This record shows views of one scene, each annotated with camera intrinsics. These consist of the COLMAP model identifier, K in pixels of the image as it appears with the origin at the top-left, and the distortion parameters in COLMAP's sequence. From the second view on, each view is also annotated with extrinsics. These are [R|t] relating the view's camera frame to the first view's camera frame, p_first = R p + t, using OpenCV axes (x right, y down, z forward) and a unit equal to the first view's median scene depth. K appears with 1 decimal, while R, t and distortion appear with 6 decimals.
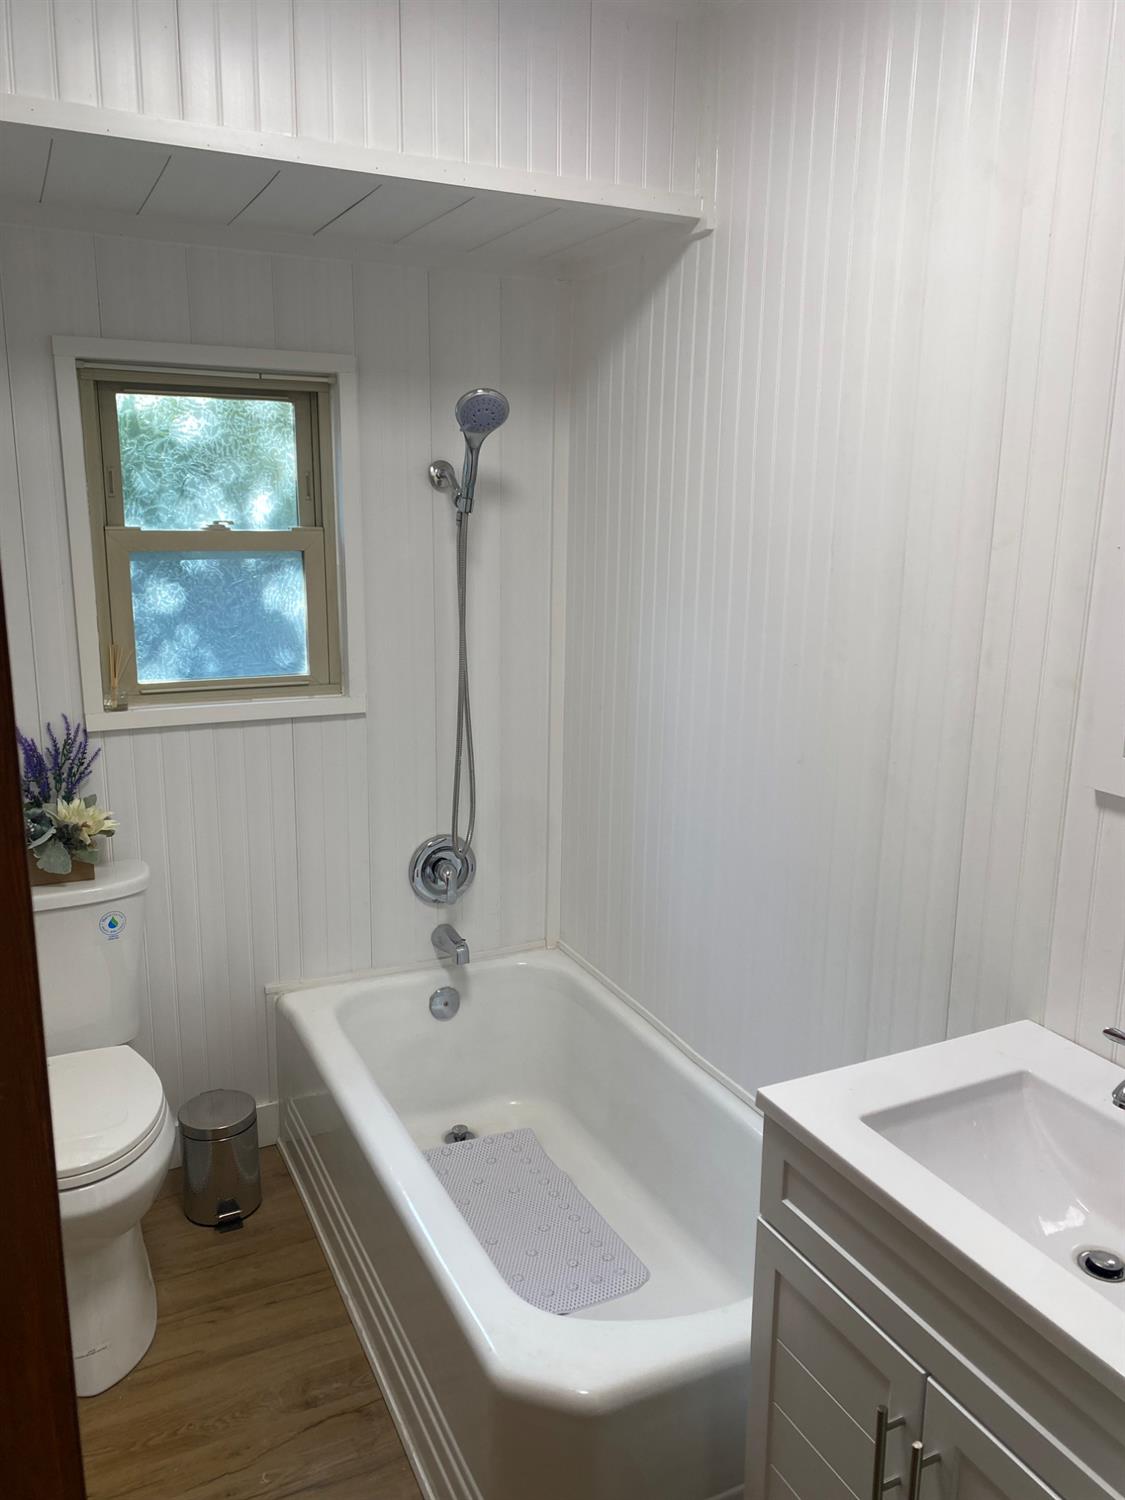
lens RADIAL K [[1150.5, 0, 566.2], [0, 1150.5, 749.2], [0, 0, 1]] dist [0.039936, -0.044799]
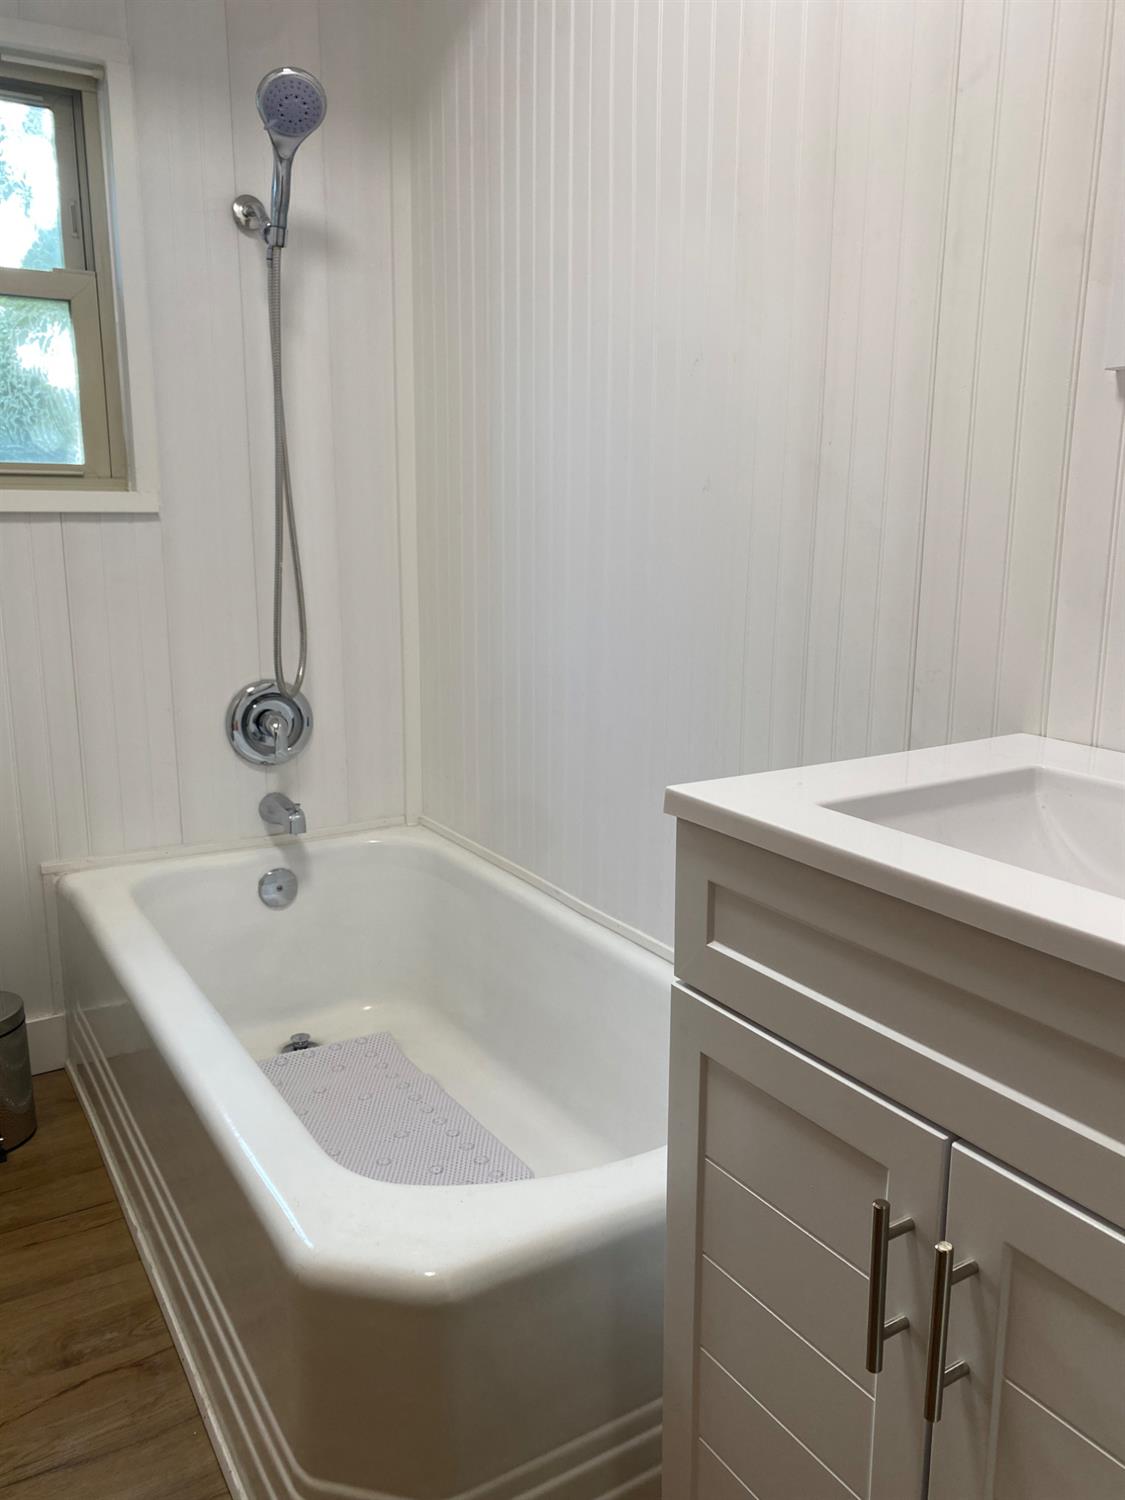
lens RADIAL K [[1150.5, 0, 569.1], [0, 1150.5, 759.9], [0, 0, 1]] dist [0.039936, -0.044799]
pose [[0.994847, -0.028780, 0.097218, 0.025141], [0.029668, 0.999530, -0.007701, 0.162173], [-0.096950, 0.010546, 0.995233, 0.192890]]
